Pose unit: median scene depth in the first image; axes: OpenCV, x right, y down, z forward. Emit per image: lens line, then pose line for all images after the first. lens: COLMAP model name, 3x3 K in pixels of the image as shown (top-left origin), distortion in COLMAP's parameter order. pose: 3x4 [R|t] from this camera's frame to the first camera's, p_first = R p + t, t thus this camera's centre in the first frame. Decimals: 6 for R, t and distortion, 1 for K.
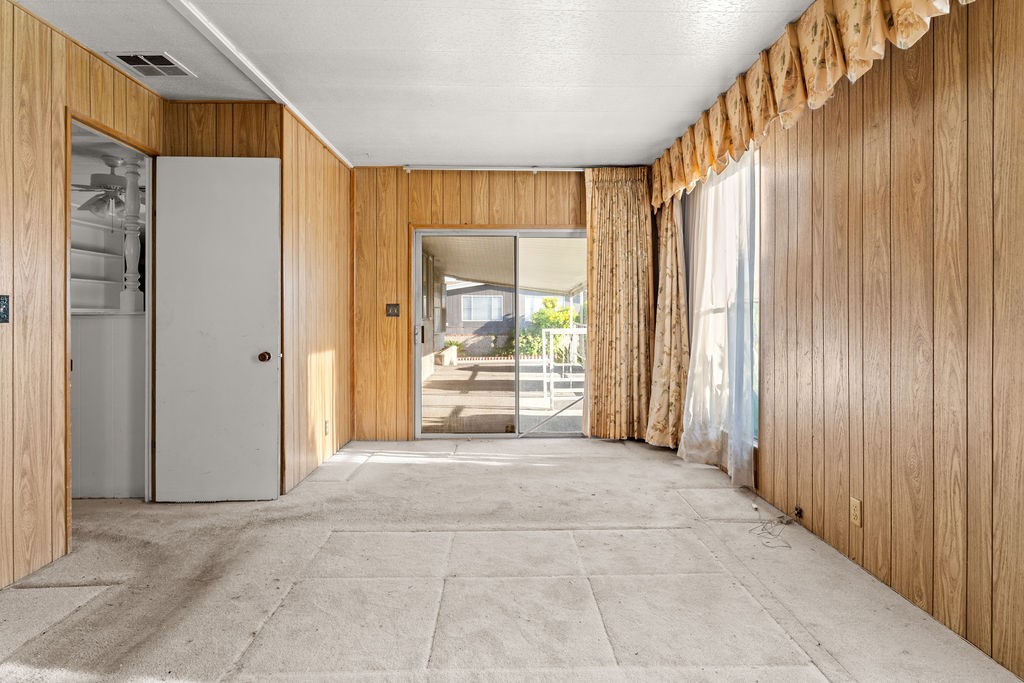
lens RADIAL K [[577.4, 0, 515.2], [0, 577.4, 317.0], [0, 0, 1]] dist [0.000047, -0.000083]
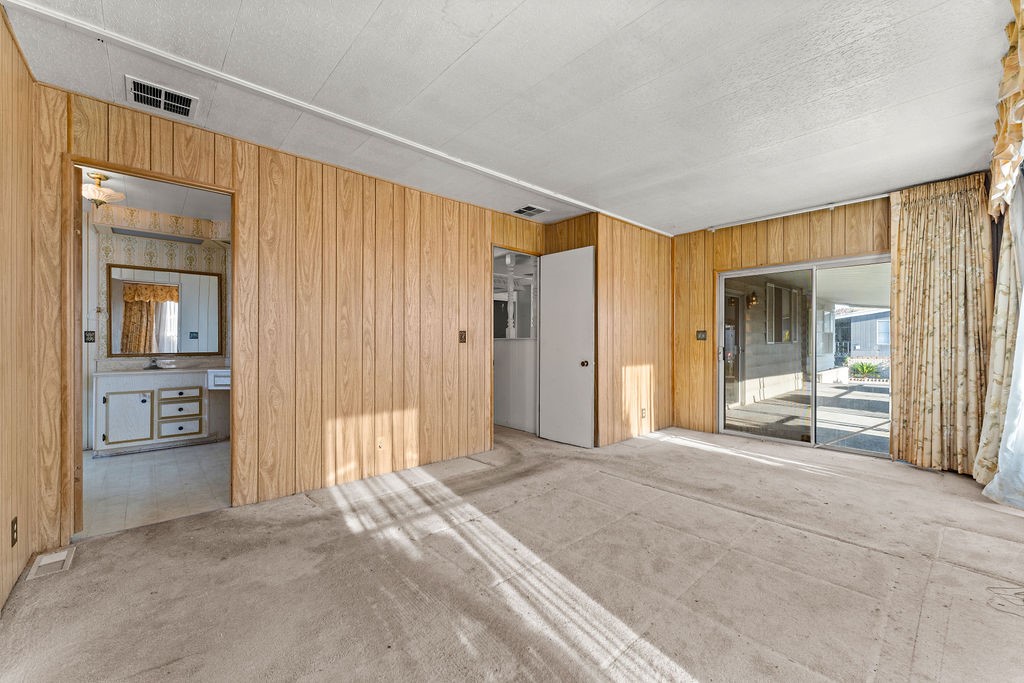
lens RADIAL K [[409.8, 0, 514.4], [0, 409.8, 341.3], [0, 0, 1]] dist [0.001335, 0.000234]
pose [[0.653114, 0.001101, -0.757259, 0.344462], [-0.000043, 0.999999, 0.001416, 0.000998], [0.757260, -0.000892, 0.653113, 0.050320]]
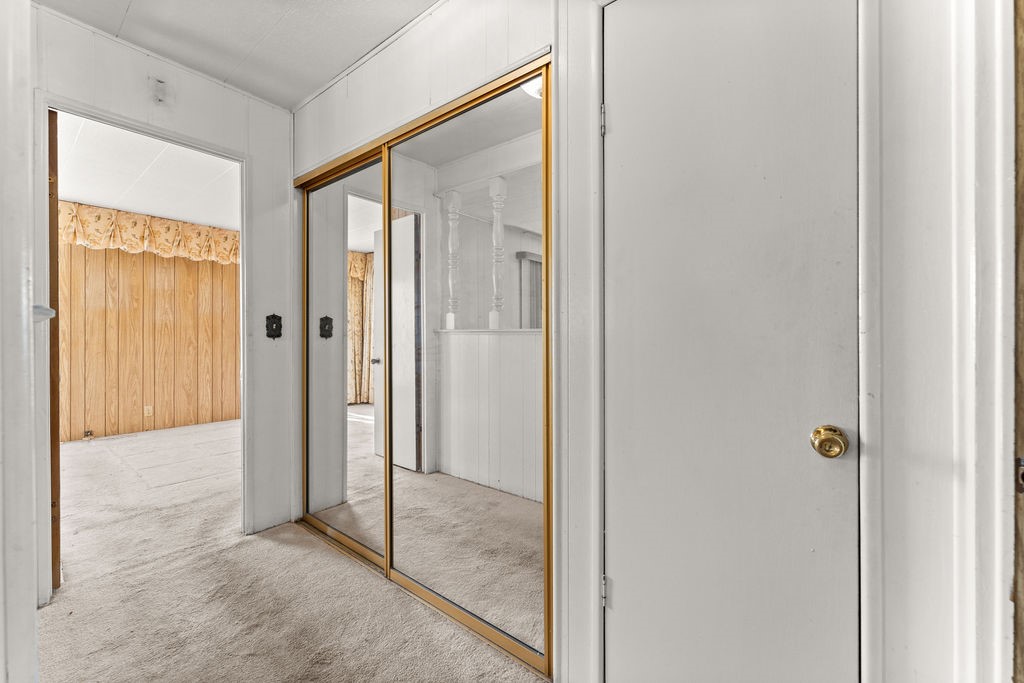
lens RADIAL K [[409.8, 0, 514.4], [0, 409.8, 341.3], [0, 0, 1]] dist [0.001335, 0.000234]
pose [[-0.771927, -0.006346, 0.635679, -1.381081], [-0.003332, 0.999977, 0.005937, 0.006154], [-0.635702, 0.002465, -0.771931, 1.031746]]
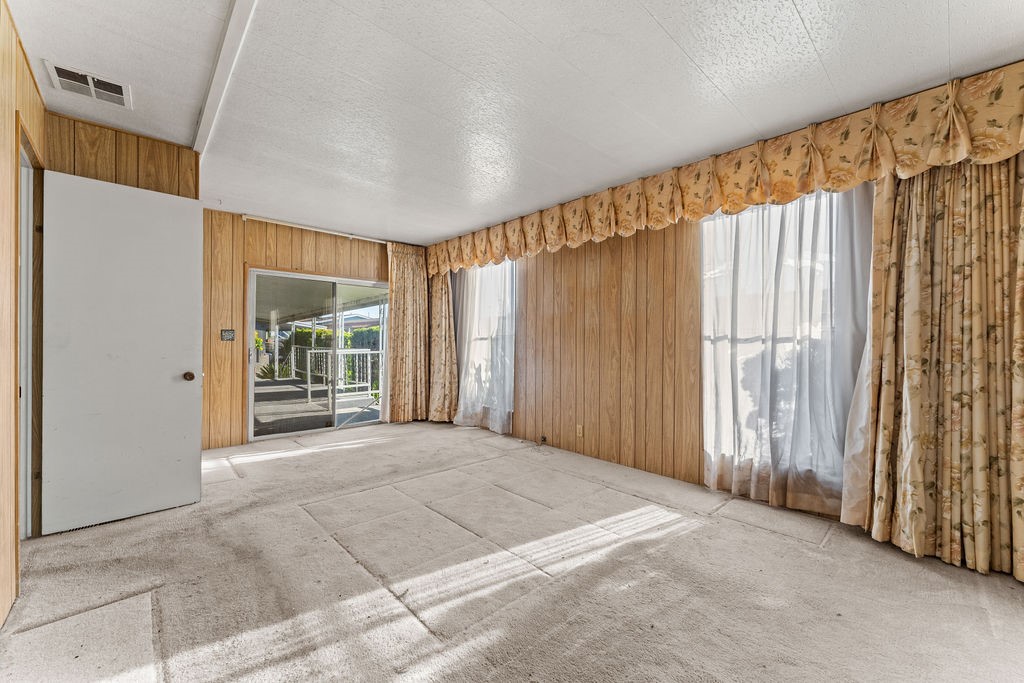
lens RADIAL K [[409.8, 0, 514.4], [0, 409.8, 341.3], [0, 0, 1]] dist [0.001335, 0.000234]
pose [[0.749769, 0.007662, 0.661656, -0.484158], [-0.007296, 0.999968, -0.003312, -0.000647], [-0.661660, -0.002344, 0.749800, -0.012604]]
